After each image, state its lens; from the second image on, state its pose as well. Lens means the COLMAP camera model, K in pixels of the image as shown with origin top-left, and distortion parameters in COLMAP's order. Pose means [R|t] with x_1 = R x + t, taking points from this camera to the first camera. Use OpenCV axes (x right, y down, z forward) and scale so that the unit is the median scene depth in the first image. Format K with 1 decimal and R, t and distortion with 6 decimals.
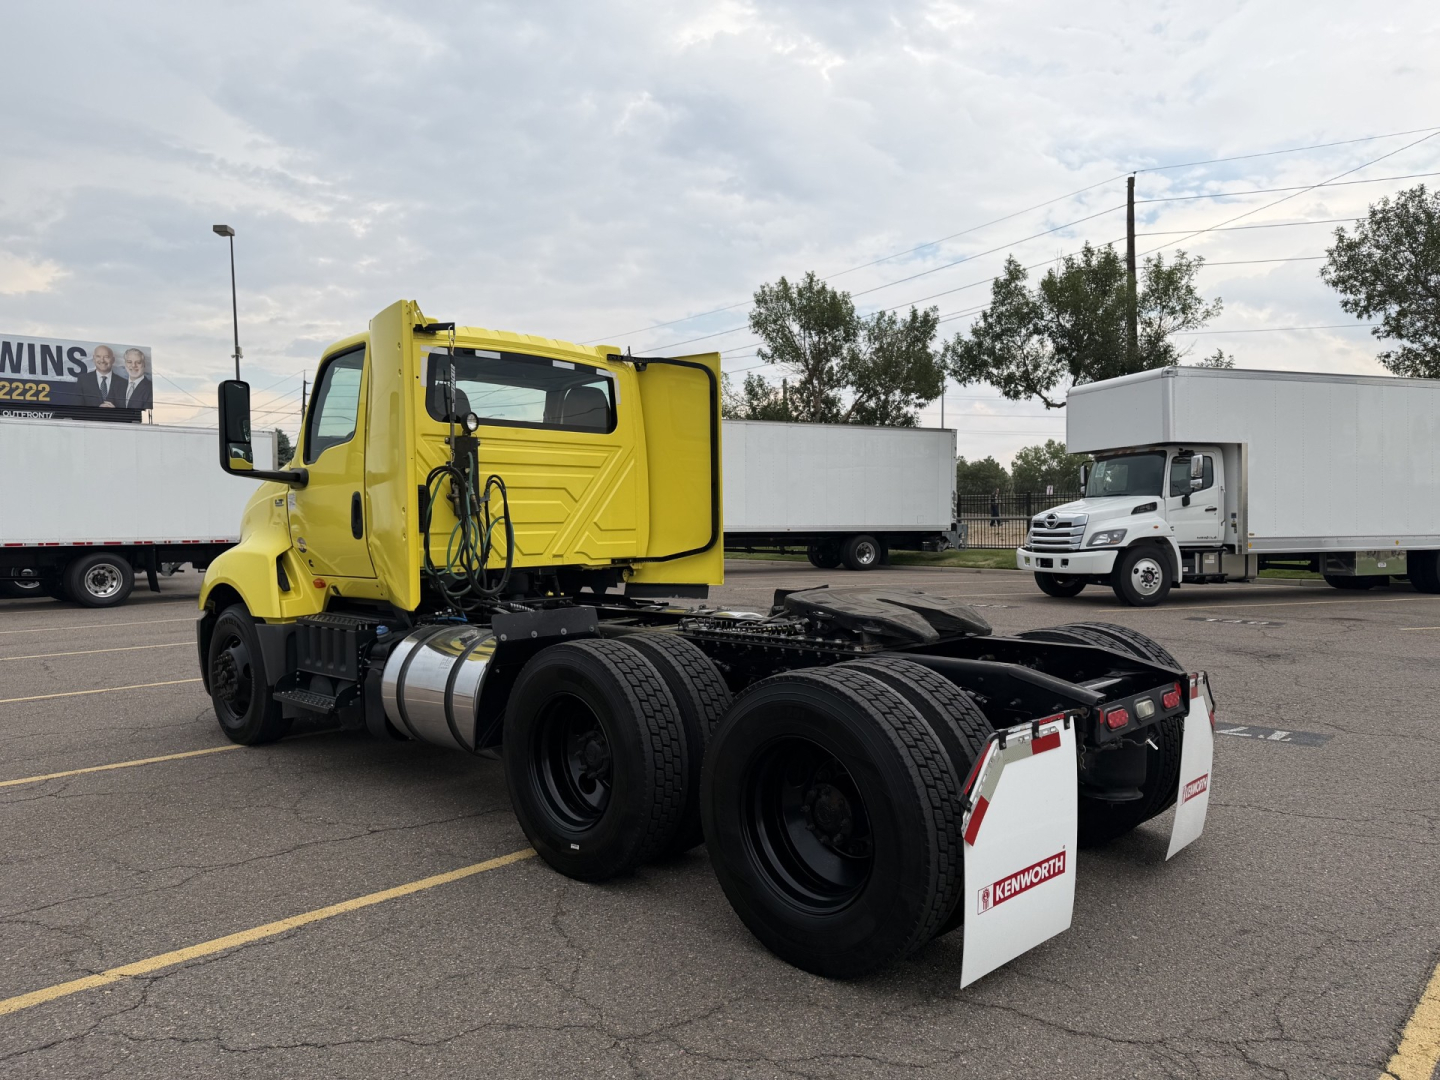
lens RADIAL K [[1008.5, 0, 720.0], [0, 1008.5, 540.0], [0, 0, 1]] dist [0.081041, -0.108418]
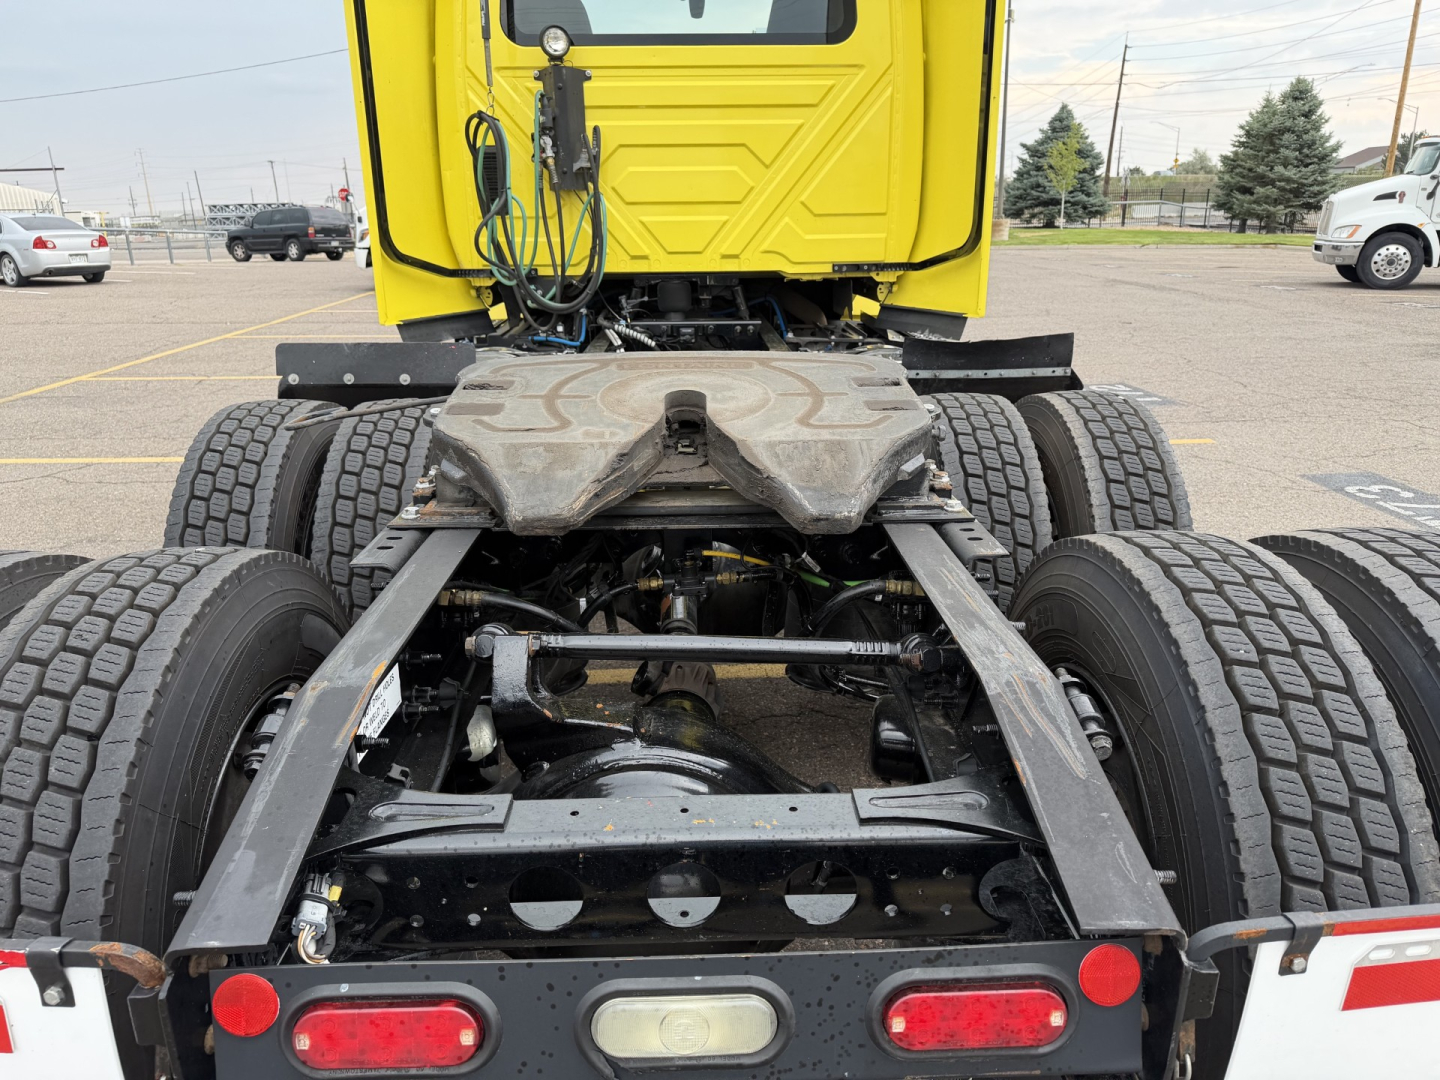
lens RADIAL K [[1011.2, 0, 725.9], [0, 1011.2, 551.3], [0, 0, 1]] dist [0.019537, -0.027975]
pose [[0.725180, 0.217795, -0.653207, 0.125975], [-0.009268, 0.951659, 0.307017, -0.001531], [0.688497, -0.216588, 0.692142, 0.204282]]
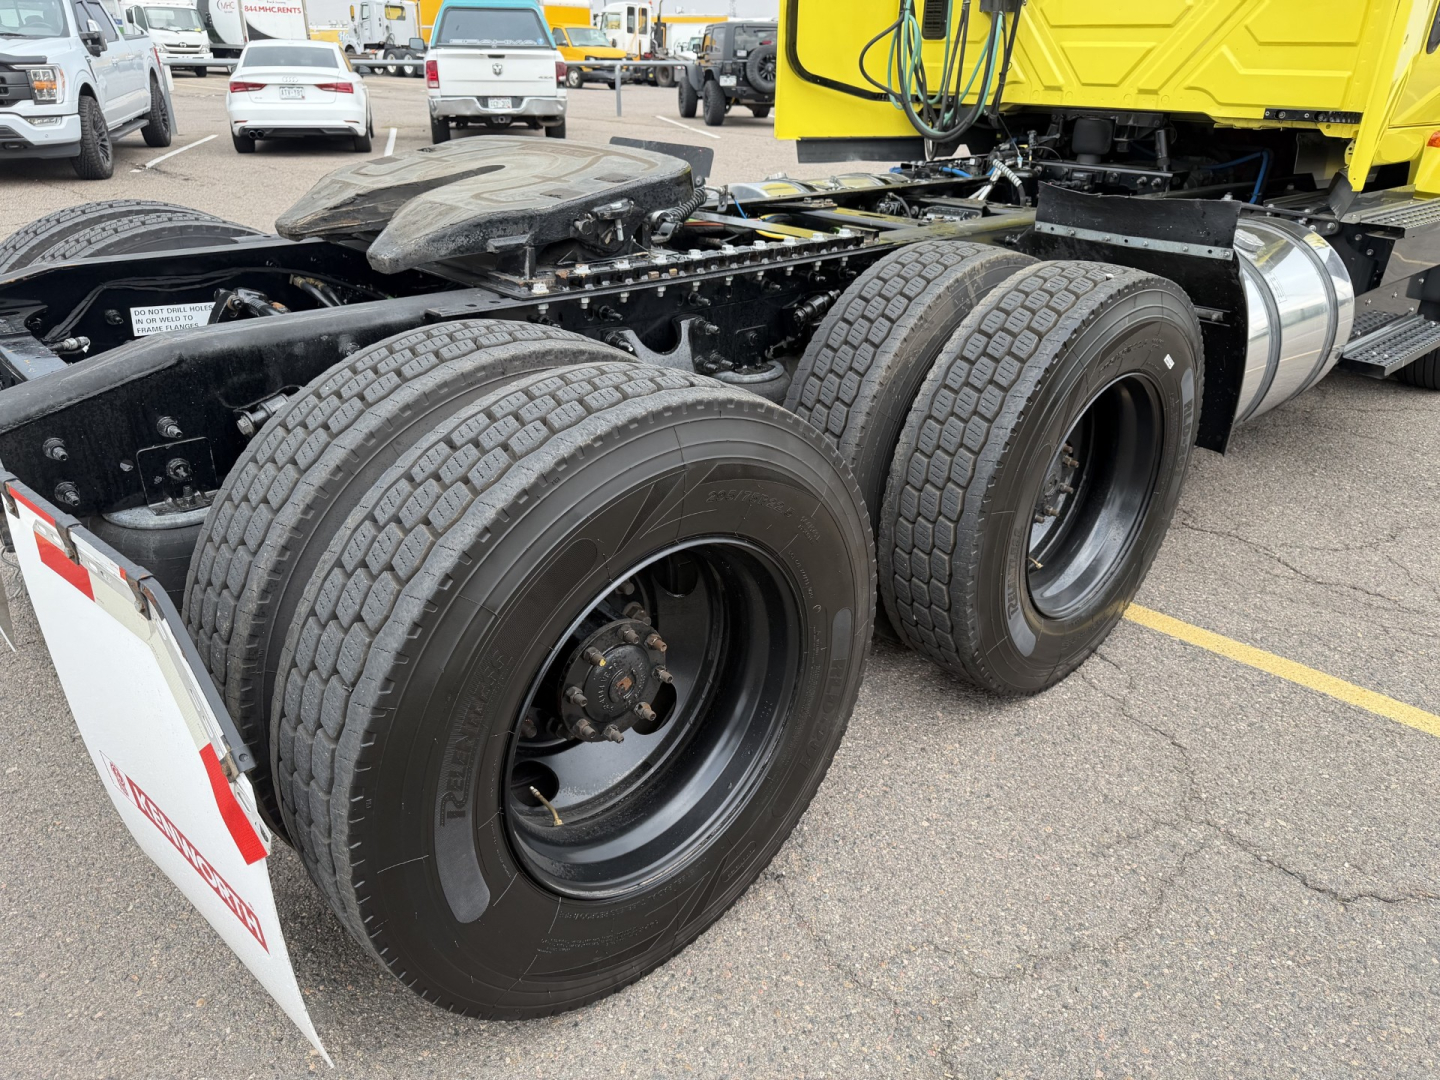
lens RADIAL K [[1011.2, 0, 725.9], [0, 1011.2, 551.3], [0, 0, 1]] dist [0.019537, -0.027975]
pose [[-0.056817, 0.444278, -0.894085, 0.192791], [-0.035734, 0.894053, 0.446533, 0.000257], [0.997745, 0.057319, -0.034922, 0.325689]]
